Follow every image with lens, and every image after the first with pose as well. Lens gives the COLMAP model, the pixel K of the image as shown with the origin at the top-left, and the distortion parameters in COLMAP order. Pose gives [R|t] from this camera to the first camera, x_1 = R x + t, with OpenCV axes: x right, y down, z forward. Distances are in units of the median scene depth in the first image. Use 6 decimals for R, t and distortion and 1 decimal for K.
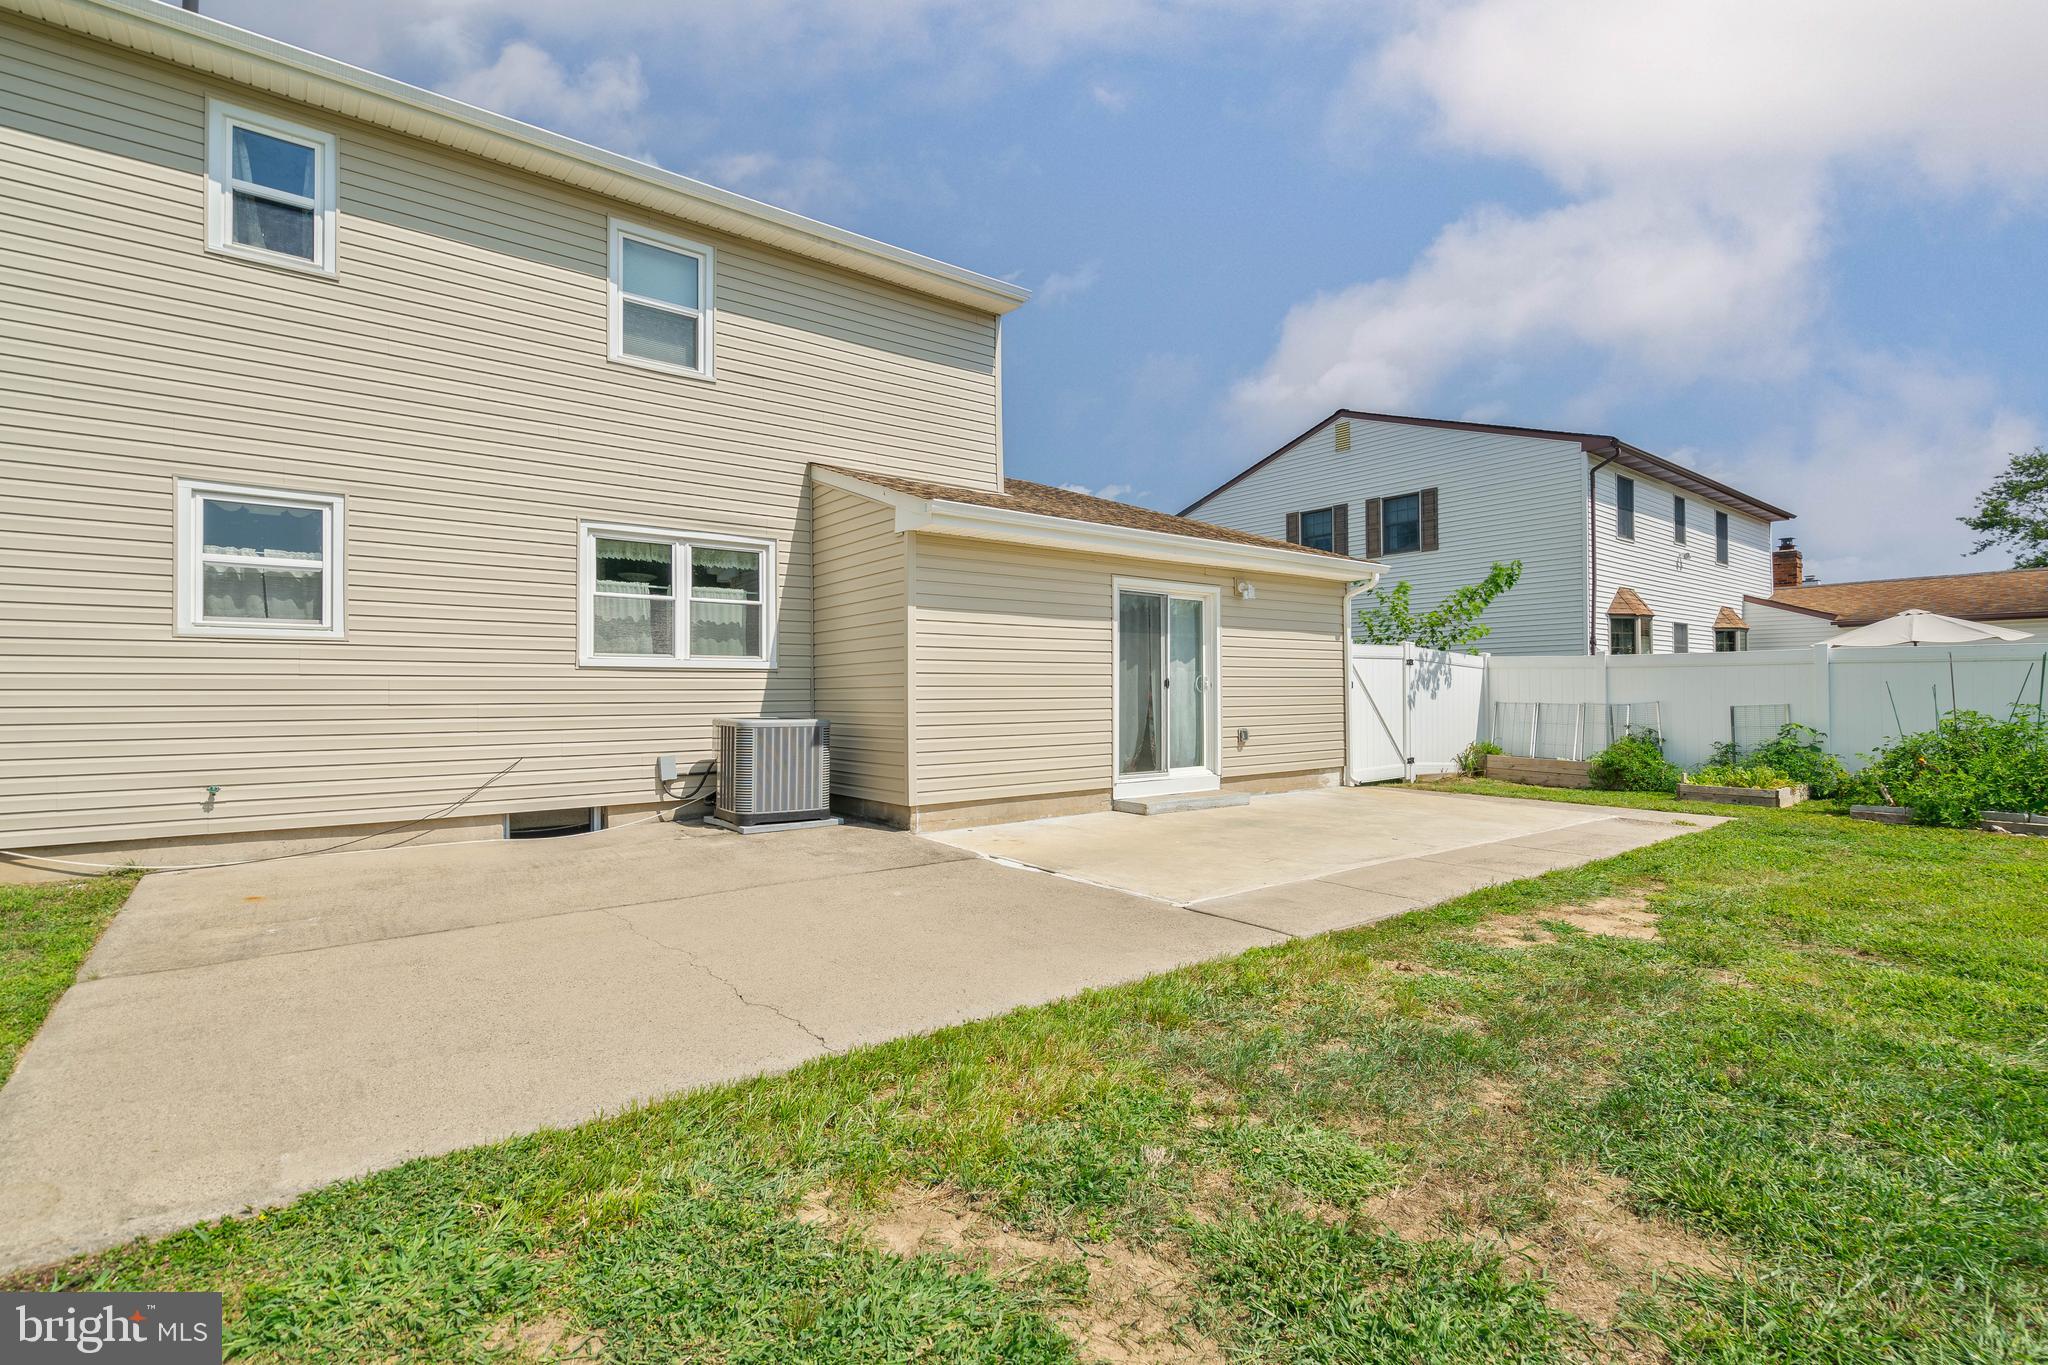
lens RADIAL K [[937.8, 0, 1104.5], [0, 937.8, 689.9], [0, 0, 1]] dist [0.000168, 0.000040]
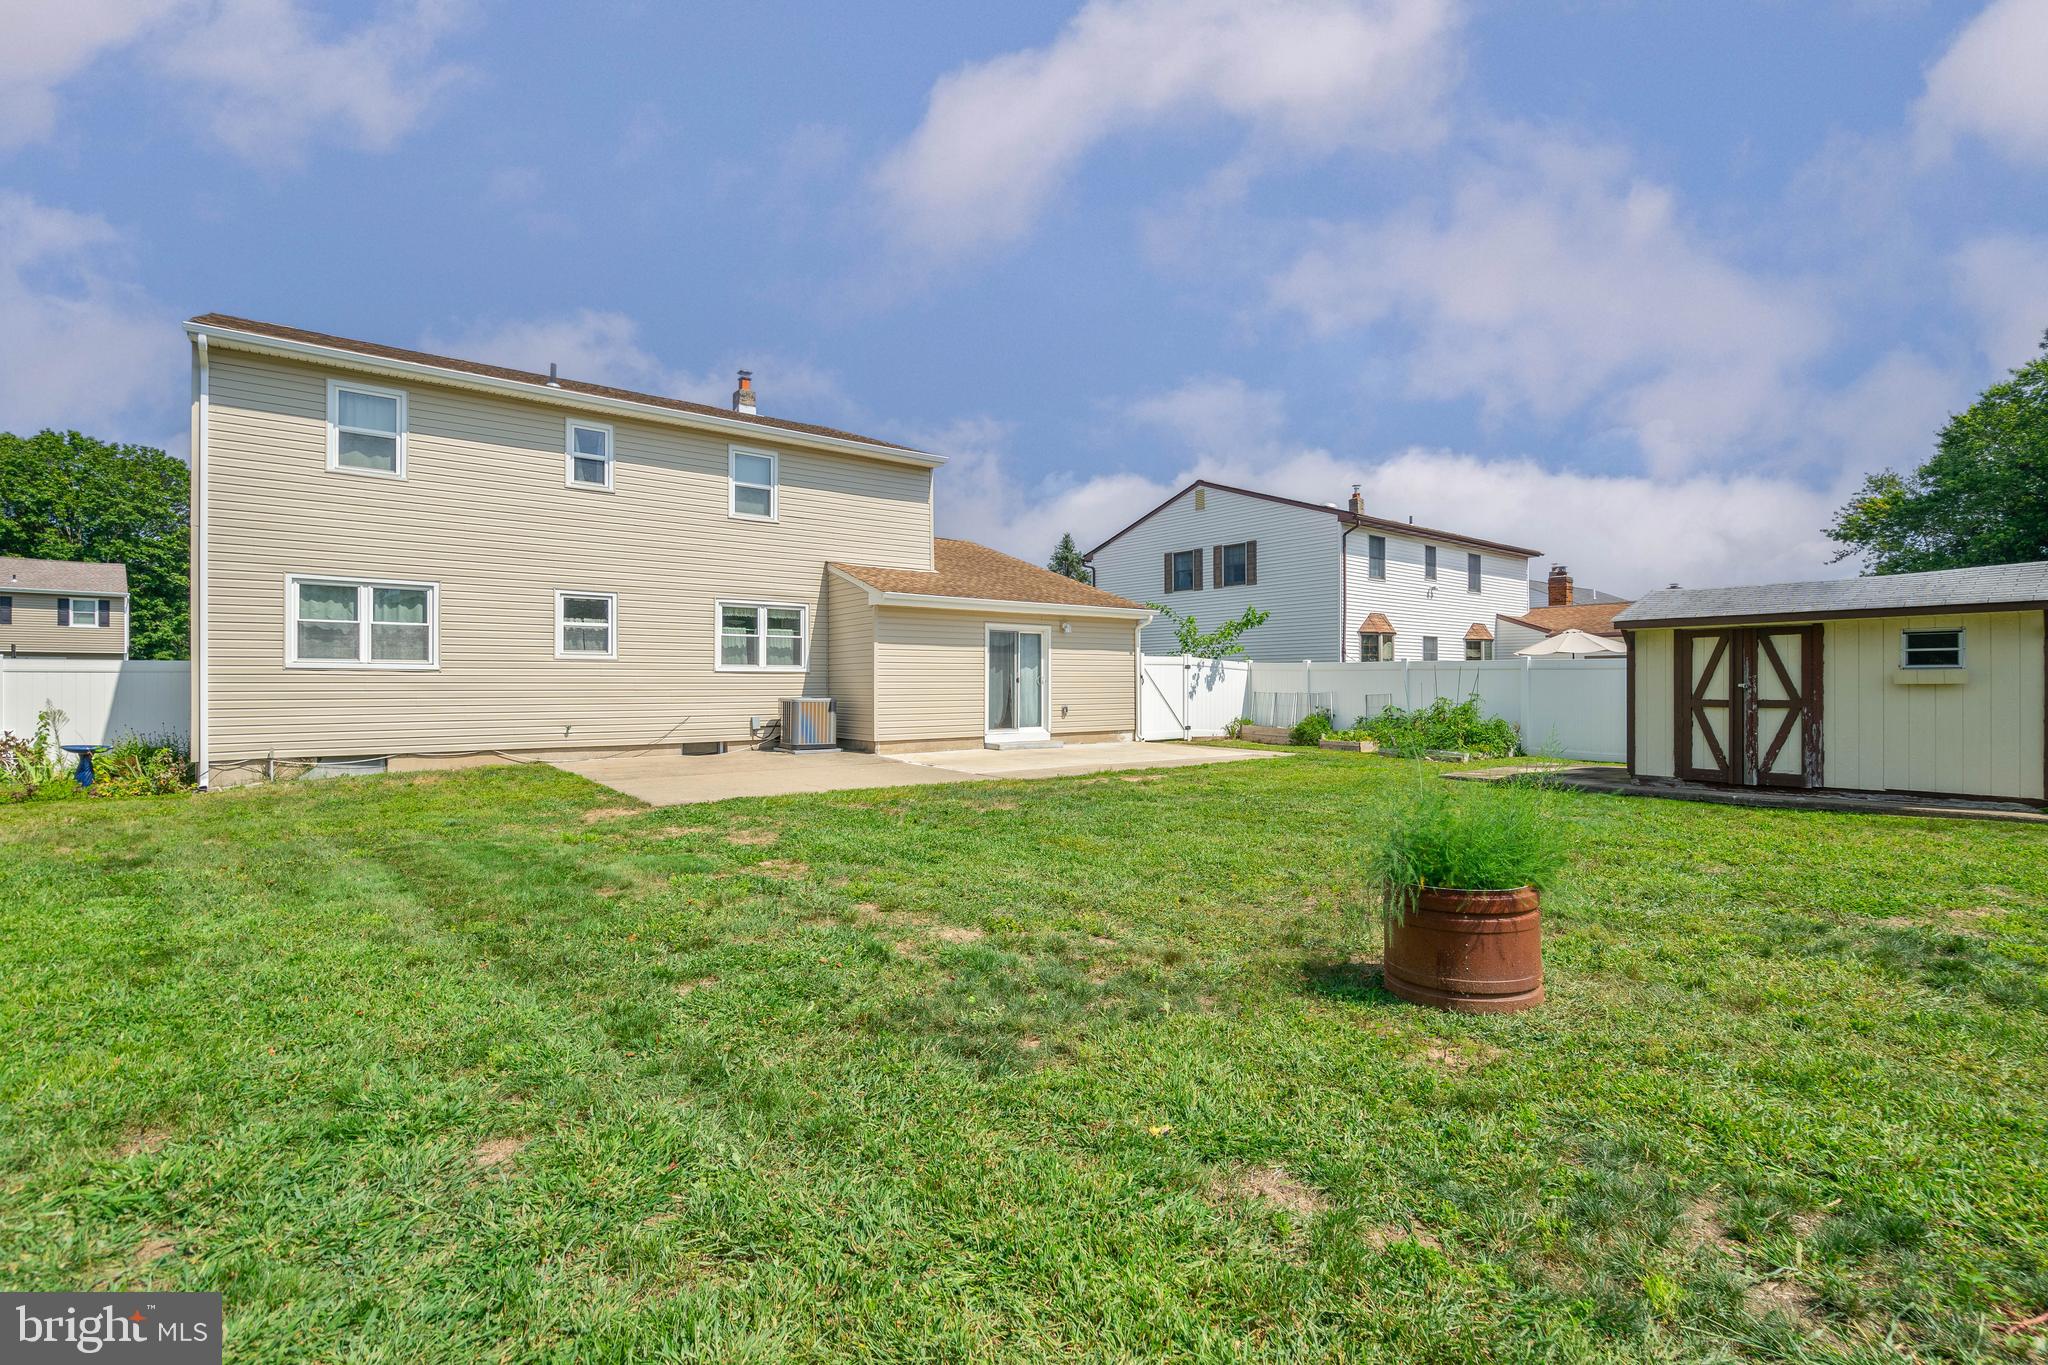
lens RADIAL K [[983.4, 0, 1024.0], [0, 983.4, 682.5], [0, 0, 1]] dist [0.000551, 0.000489]
pose [[0.995031, 0.004747, -0.099448, 0.278744], [-0.004278, 0.999979, 0.004927, -0.012691], [0.099469, -0.004477, 0.995031, -0.931094]]
